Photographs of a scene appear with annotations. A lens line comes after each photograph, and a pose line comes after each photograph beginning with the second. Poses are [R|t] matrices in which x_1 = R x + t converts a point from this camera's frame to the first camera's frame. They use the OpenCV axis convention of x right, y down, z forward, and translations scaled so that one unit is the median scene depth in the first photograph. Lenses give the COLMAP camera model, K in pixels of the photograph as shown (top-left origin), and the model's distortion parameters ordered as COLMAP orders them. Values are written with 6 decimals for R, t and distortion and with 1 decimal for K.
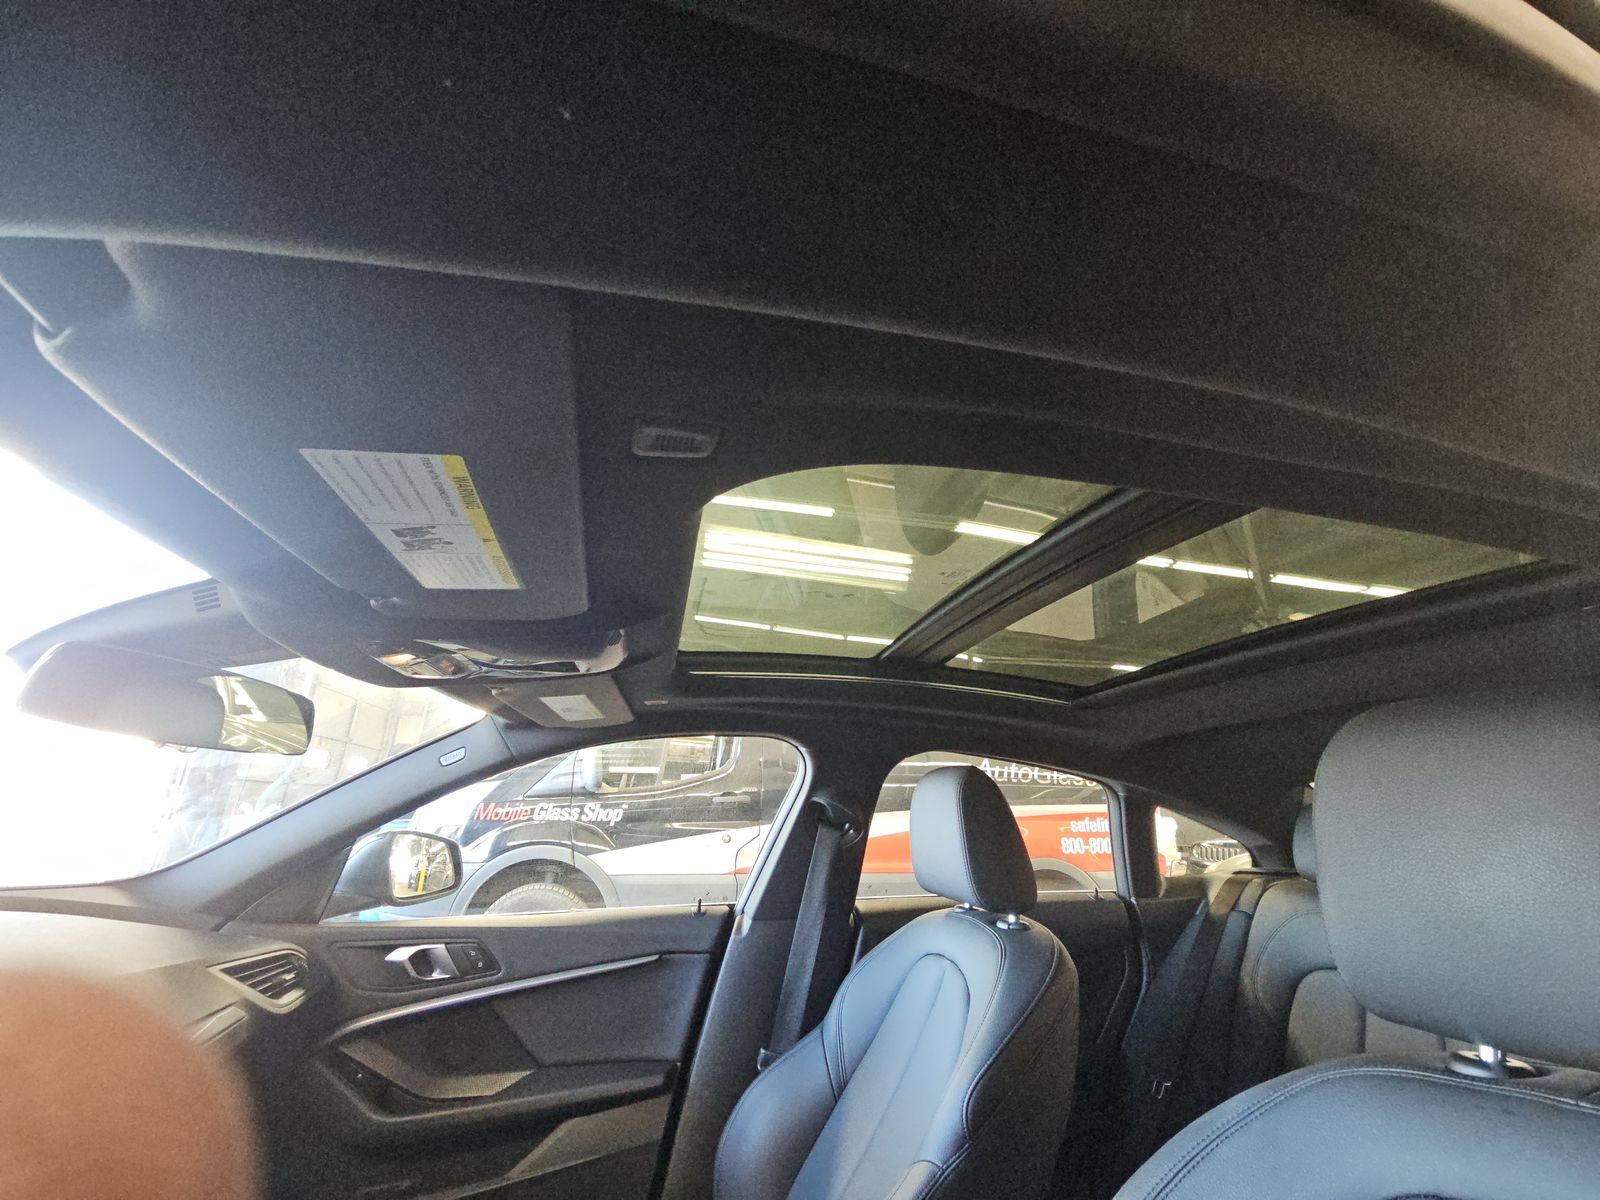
lens RADIAL K [[644.4, 0, 801.6], [0, 644.4, 607.1], [0, 0, 1]] dist [0.000433, -0.000029]
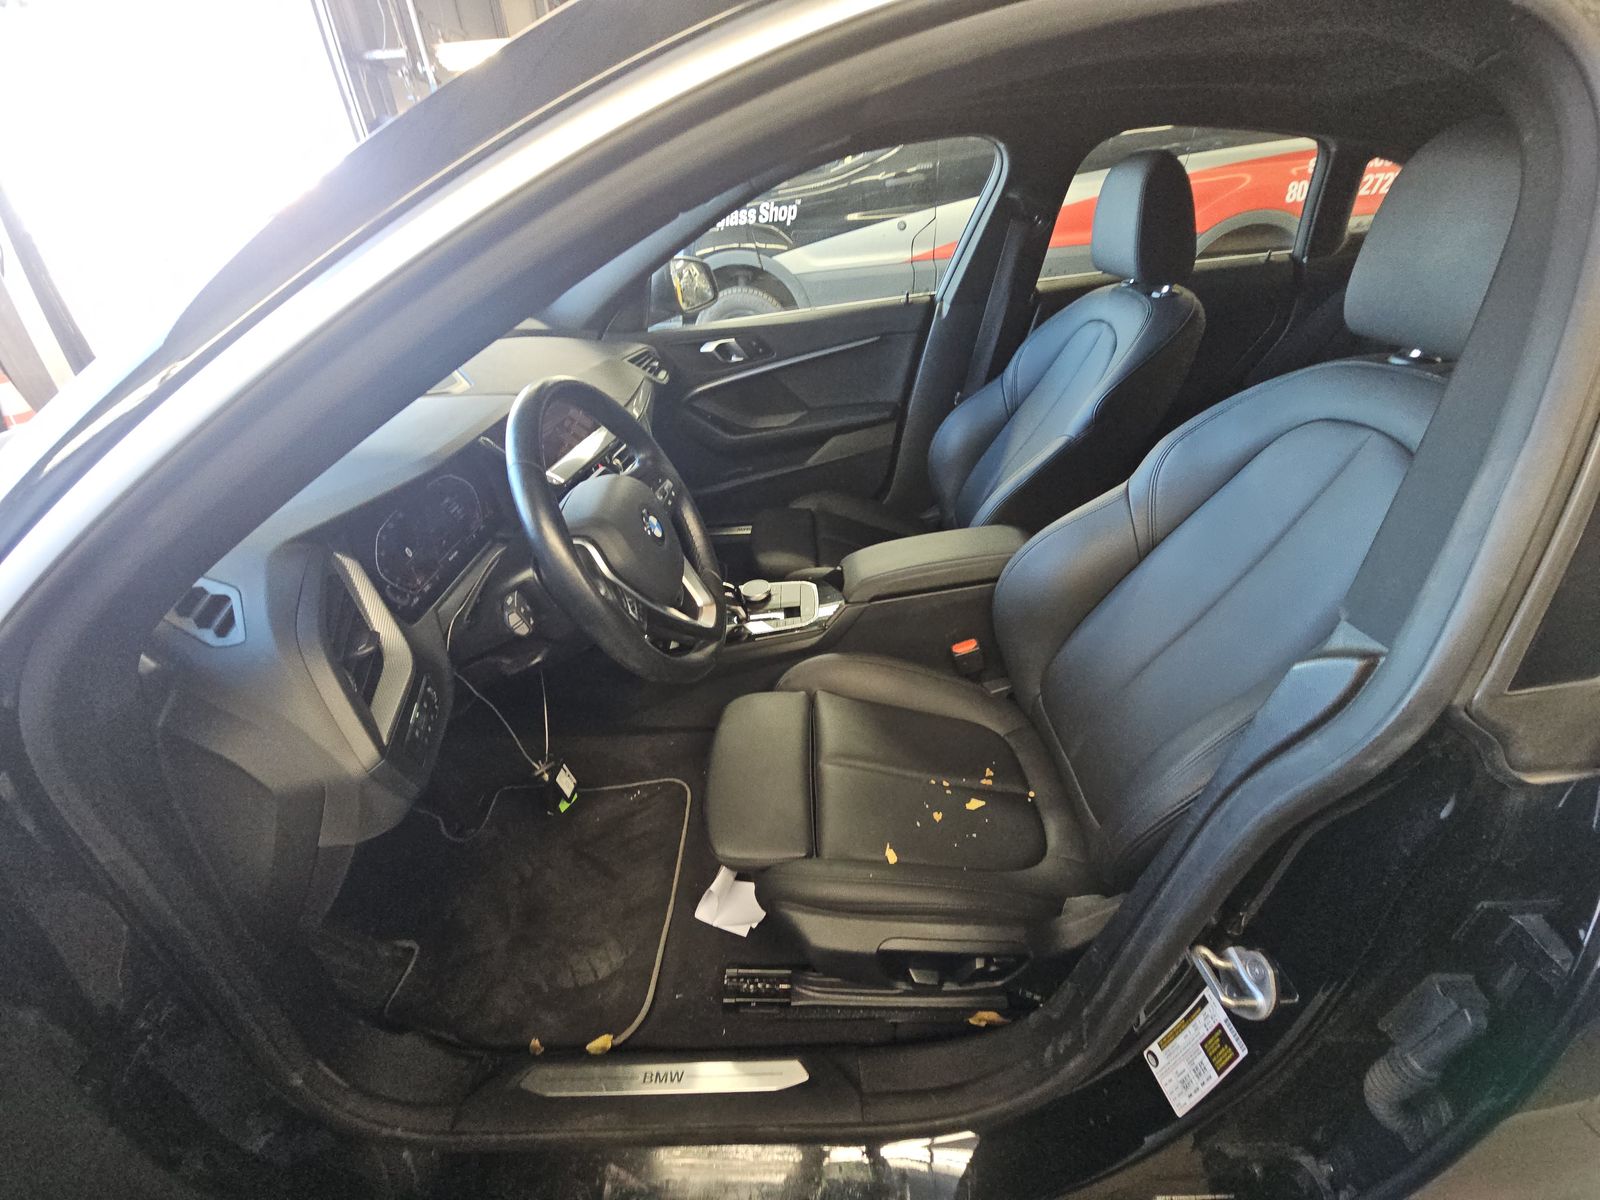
lens RADIAL K [[644.4, 0, 801.6], [0, 644.4, 607.1], [0, 0, 1]] dist [0.000433, -0.000029]
pose [[0.970446, 0.033865, -0.238931, -0.037204], [0.163855, 0.634407, 0.755434, -0.155866], [0.177162, -0.772257, 0.610109, -0.308431]]
